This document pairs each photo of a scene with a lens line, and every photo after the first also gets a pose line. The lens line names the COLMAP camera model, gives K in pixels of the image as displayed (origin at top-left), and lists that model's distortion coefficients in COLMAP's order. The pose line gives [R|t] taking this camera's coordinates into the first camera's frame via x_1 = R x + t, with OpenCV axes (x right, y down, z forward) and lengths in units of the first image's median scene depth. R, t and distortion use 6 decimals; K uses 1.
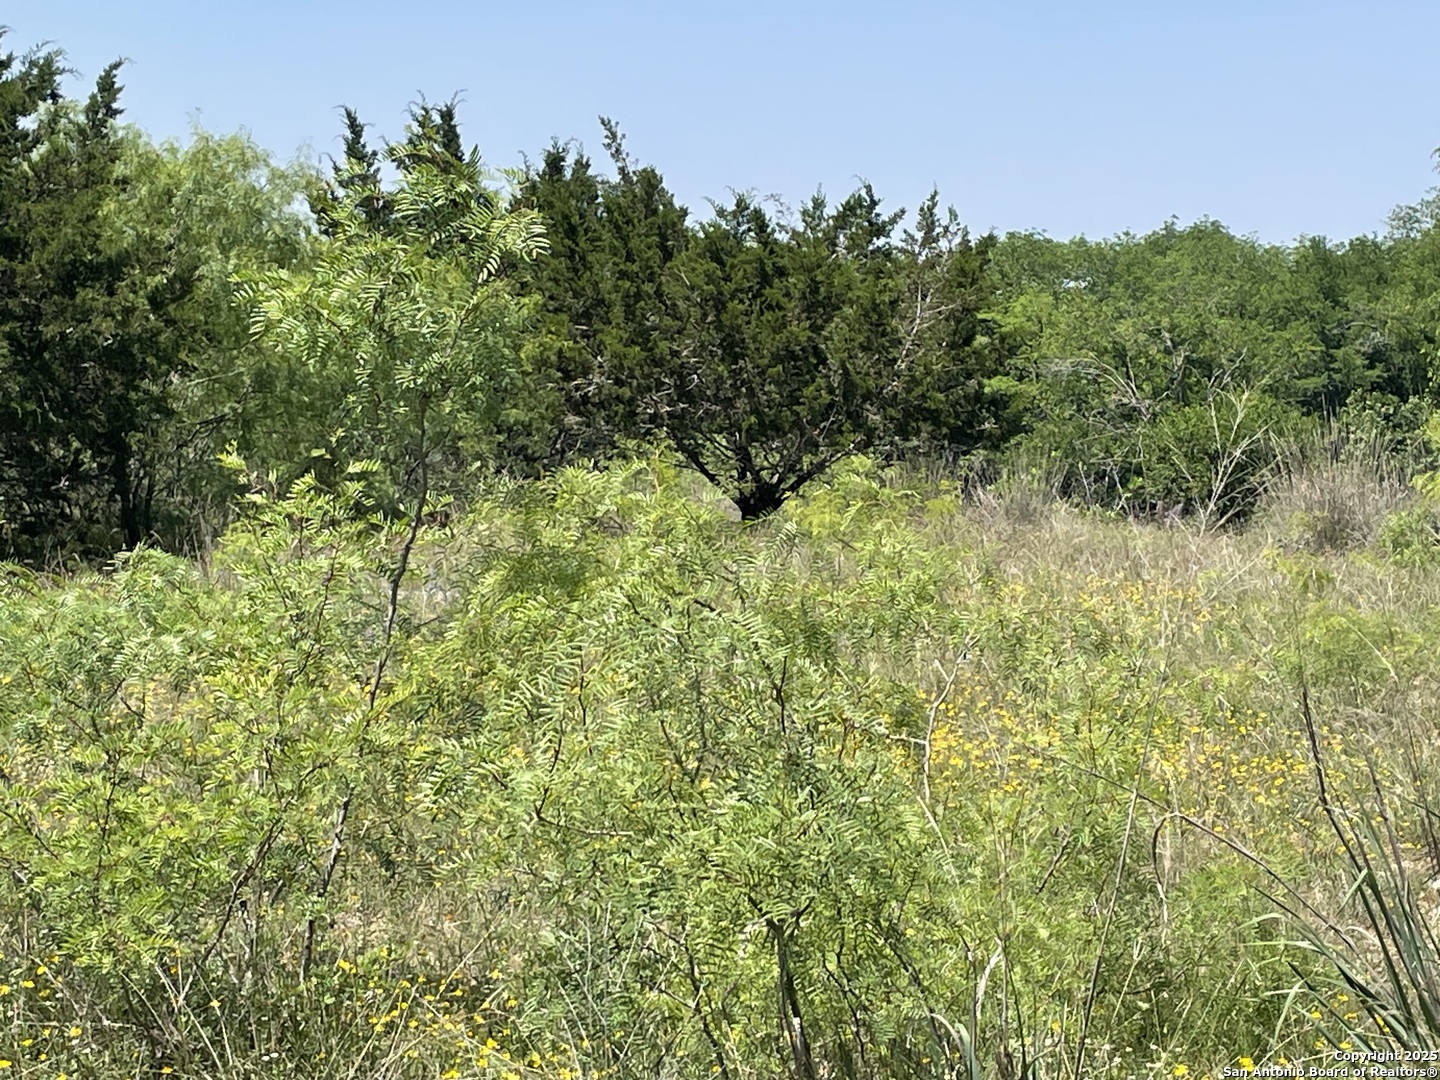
lens RADIAL K [[3142.1, 0, 743.4], [0, 3142.1, 536.2], [0, 0, 1]] dist [0.088762, 0.057575]
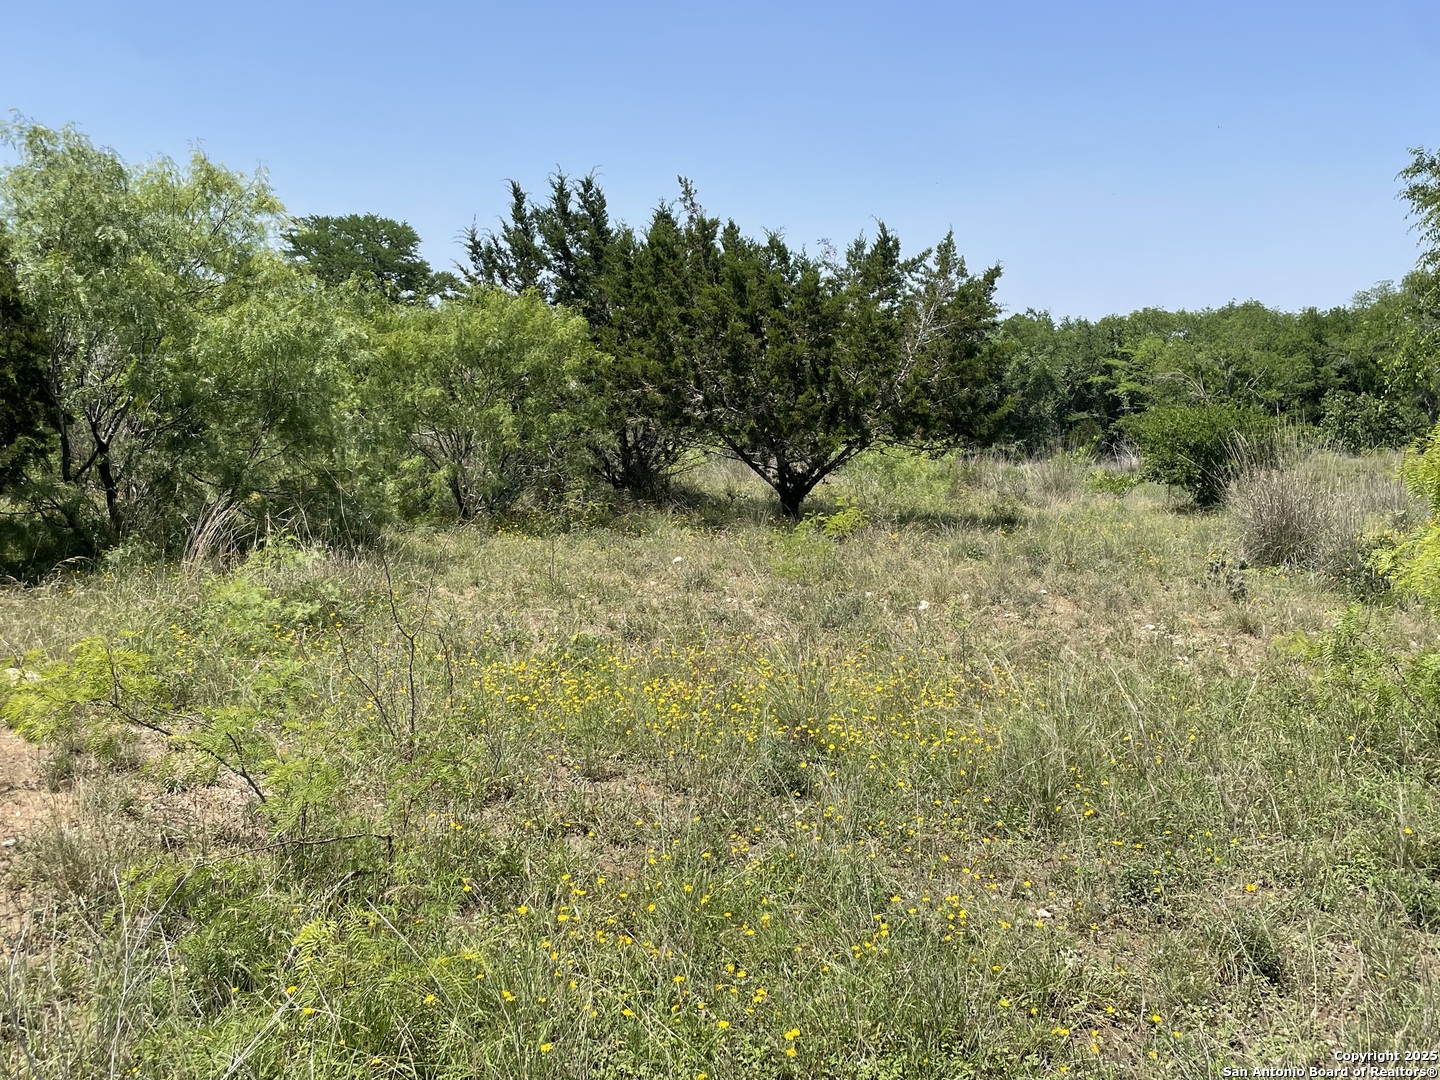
lens RADIAL K [[1409.0, 0, 720.0], [0, 1409.0, 540.0], [0, 0, 1]] dist [0.131143, -0.259814]
pose [[0.977890, 0.024252, -0.207707, 0.087566], [-0.011701, 0.998042, 0.061444, -0.022677], [0.208791, -0.057655, 0.976259, 0.424327]]
